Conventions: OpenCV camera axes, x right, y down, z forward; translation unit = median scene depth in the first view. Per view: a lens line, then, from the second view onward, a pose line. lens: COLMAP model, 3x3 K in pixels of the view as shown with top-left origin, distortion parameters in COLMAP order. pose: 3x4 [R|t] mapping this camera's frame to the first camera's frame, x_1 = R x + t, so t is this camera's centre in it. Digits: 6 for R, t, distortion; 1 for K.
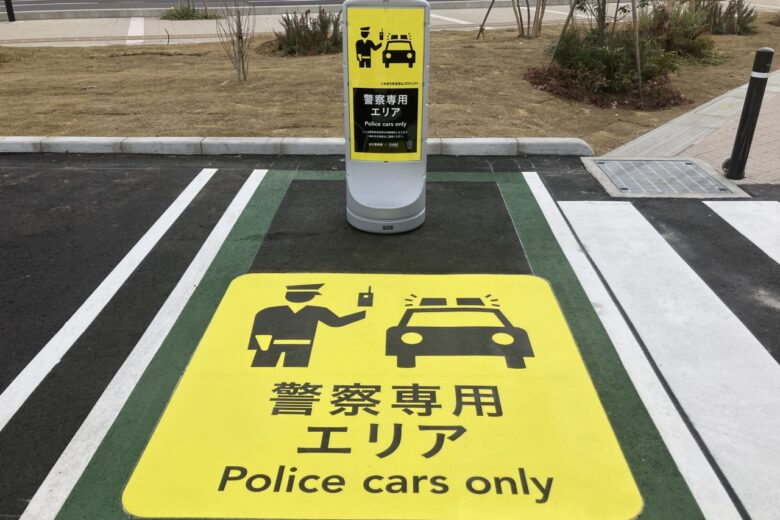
lens RADIAL K [[634.3, 0, 398.4], [0, 634.3, 278.9], [0, 0, 1]] dist [0.027975, -0.009410]
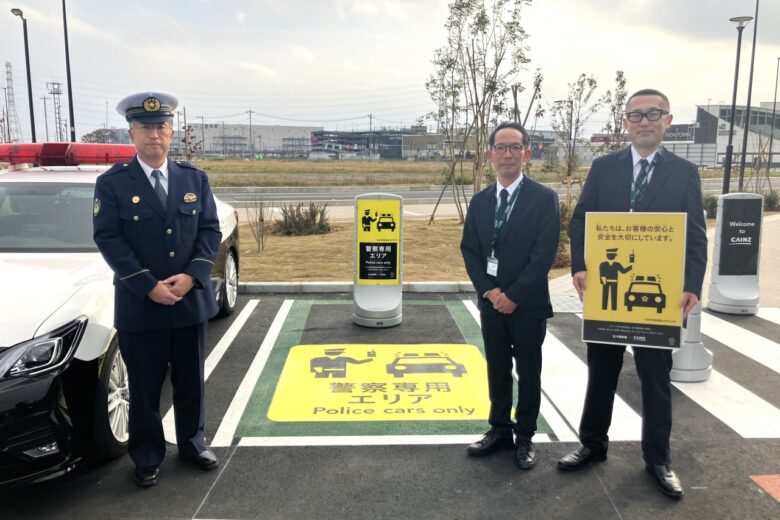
lens RADIAL K [[634.3, 0, 389.1], [0, 634.3, 259.5], [0, 0, 1]] dist [0.027975, -0.009410]
pose [[0.998567, -0.002080, 0.053467, -0.085862], [0.018602, 0.950410, -0.310442, 0.290128], [-0.050170, 0.310992, 0.949087, -0.648085]]
